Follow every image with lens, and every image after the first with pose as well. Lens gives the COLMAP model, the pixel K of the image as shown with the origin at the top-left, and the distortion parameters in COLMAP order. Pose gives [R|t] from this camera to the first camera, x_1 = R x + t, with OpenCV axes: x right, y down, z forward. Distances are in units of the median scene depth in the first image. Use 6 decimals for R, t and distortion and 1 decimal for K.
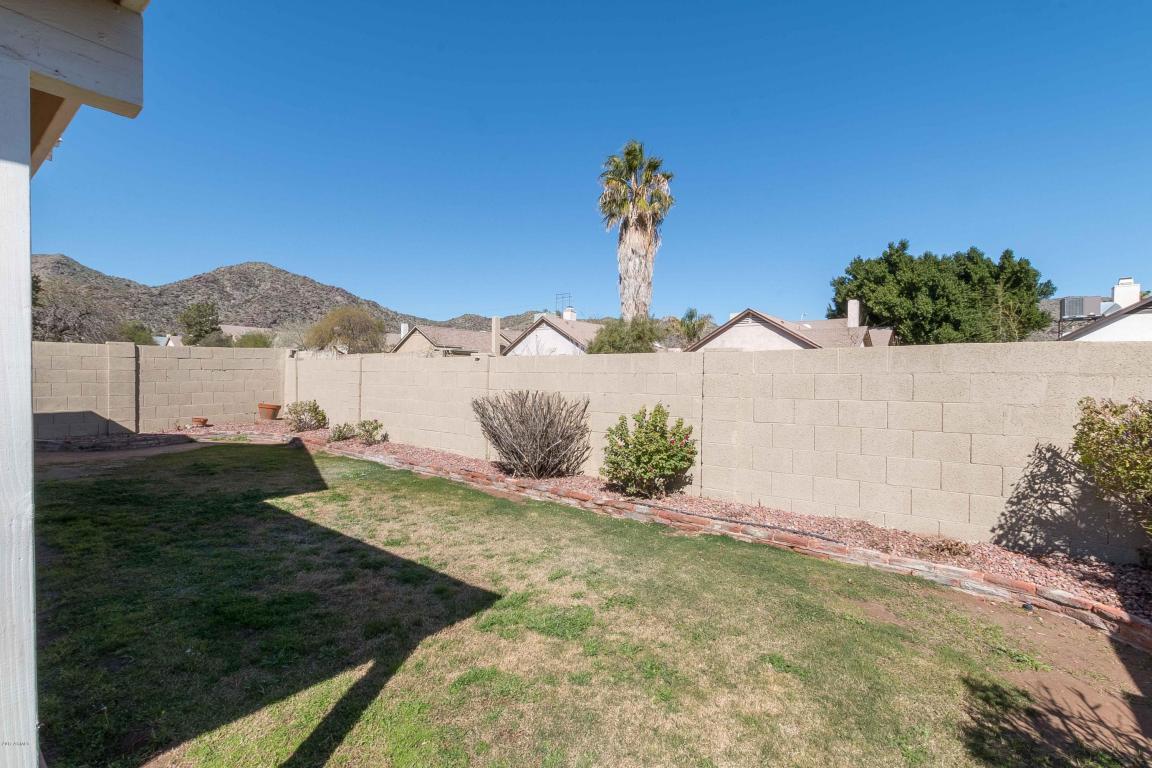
lens RADIAL K [[530.4, 0, 574.8], [0, 530.4, 373.7], [0, 0, 1]] dist [-0.000540, 0.000037]
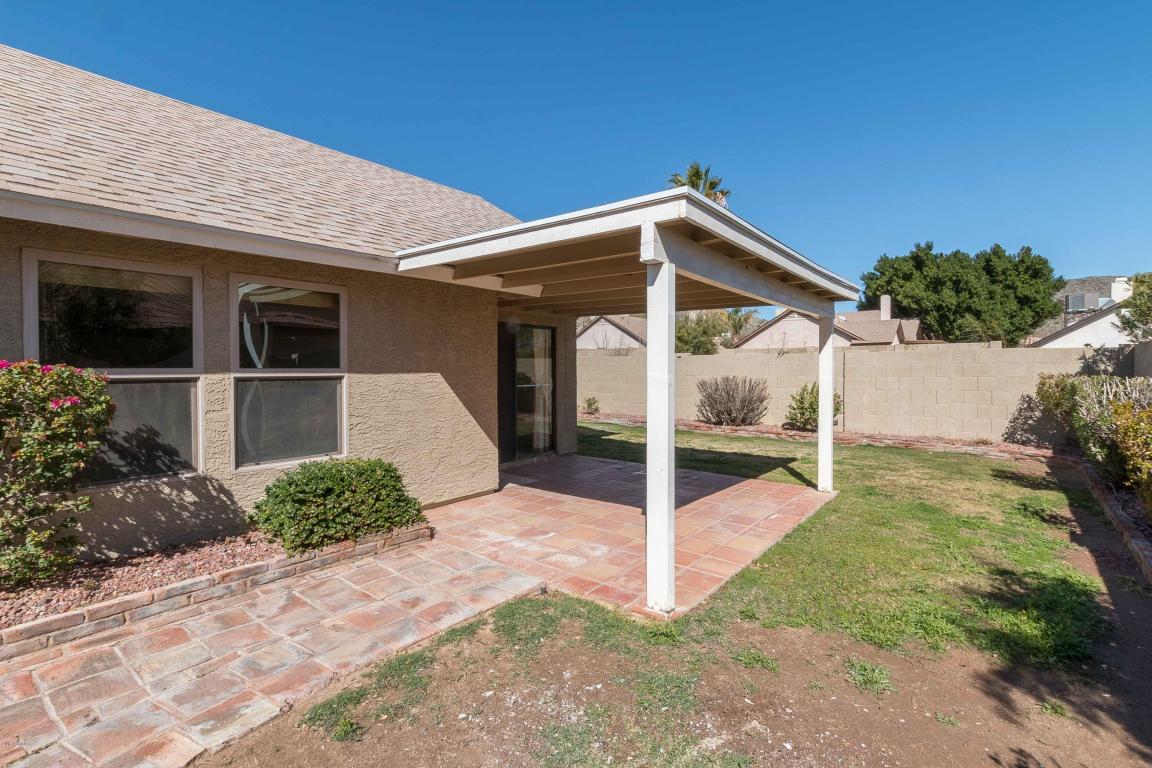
lens RADIAL K [[539.6, 0, 579.2], [0, 539.6, 362.0], [0, 0, 1]] dist [0.004139, 0.000560]
pose [[0.999819, -0.015771, -0.010674, -0.704402], [0.015733, 0.999870, -0.003569, -0.016892], [0.010729, 0.003401, 0.999937, -0.948707]]
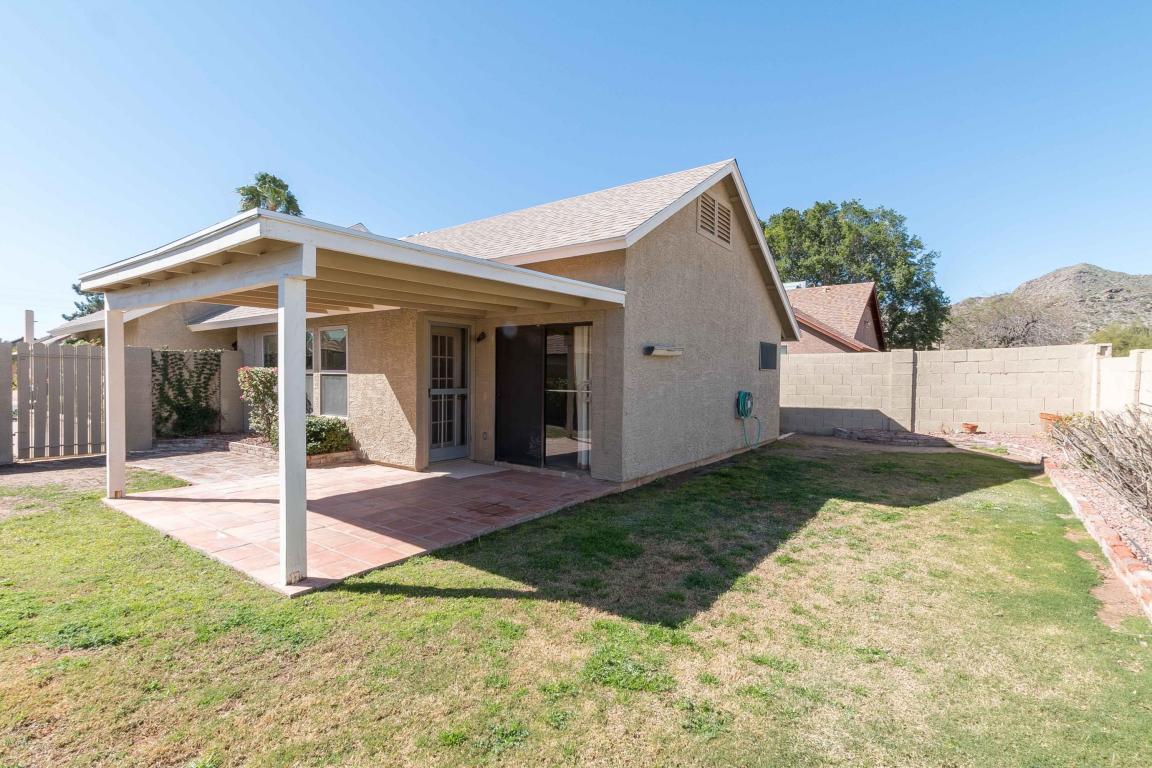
lens RADIAL K [[529.4, 0, 576.0], [0, 529.4, 384.0], [0, 0, 1]] dist [0.003478, 0.000003]
pose [[0.026738, 0.004690, -0.999631, 0.440000], [-0.001476, 0.999988, 0.004652, 0.015941], [0.999641, 0.001351, 0.026745, 0.508753]]
